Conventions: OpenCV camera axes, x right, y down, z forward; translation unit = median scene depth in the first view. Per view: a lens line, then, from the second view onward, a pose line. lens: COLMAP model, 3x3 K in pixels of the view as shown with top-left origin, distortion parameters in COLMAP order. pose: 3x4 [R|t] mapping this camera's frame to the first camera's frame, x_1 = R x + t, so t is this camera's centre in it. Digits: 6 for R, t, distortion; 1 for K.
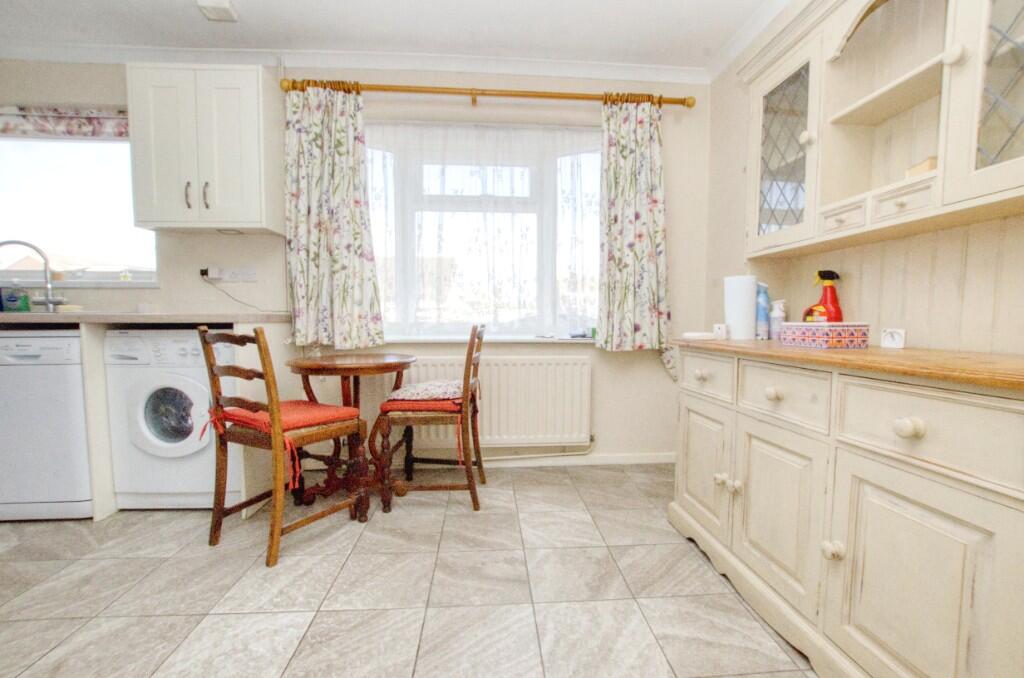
lens RADIAL K [[446.3, 0, 516.6], [0, 446.3, 345.6], [0, 0, 1]] dist [-0.033251, 0.008181]
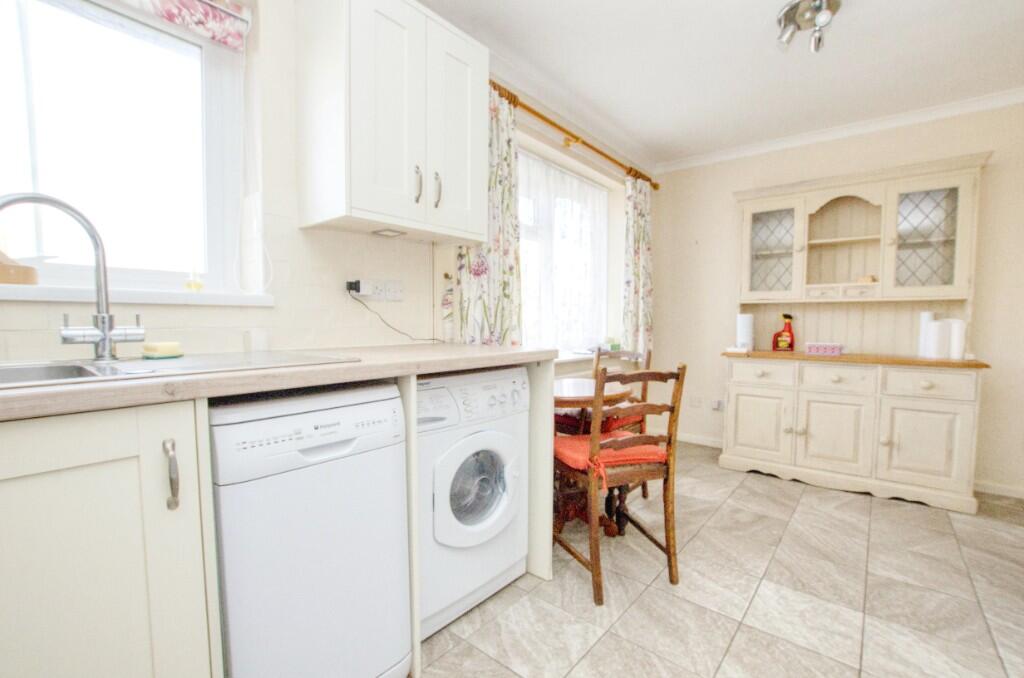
lens RADIAL K [[446.3, 0, 520.0], [0, 446.3, 345.9], [0, 0, 1]] dist [-0.033251, 0.008181]
pose [[0.691785, -0.039680, 0.721013, -1.056479], [0.041895, 0.999013, 0.014782, -0.074940], [-0.720887, 0.019981, 0.692764, 0.344388]]
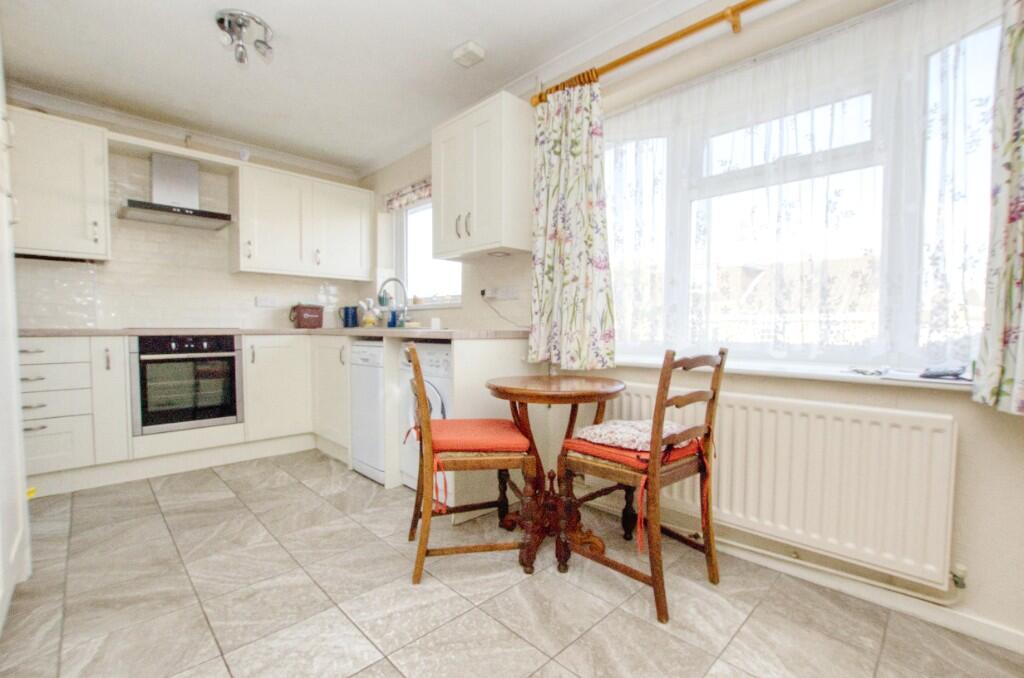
lens RADIAL K [[446.3, 0, 520.4], [0, 446.3, 347.2], [0, 0, 1]] dist [-0.033251, 0.008181]
pose [[0.657763, 0.034074, -0.752454, 0.228294], [-0.052190, 0.998637, -0.000401, -0.032238], [0.751414, 0.039534, 0.658645, 0.331820]]
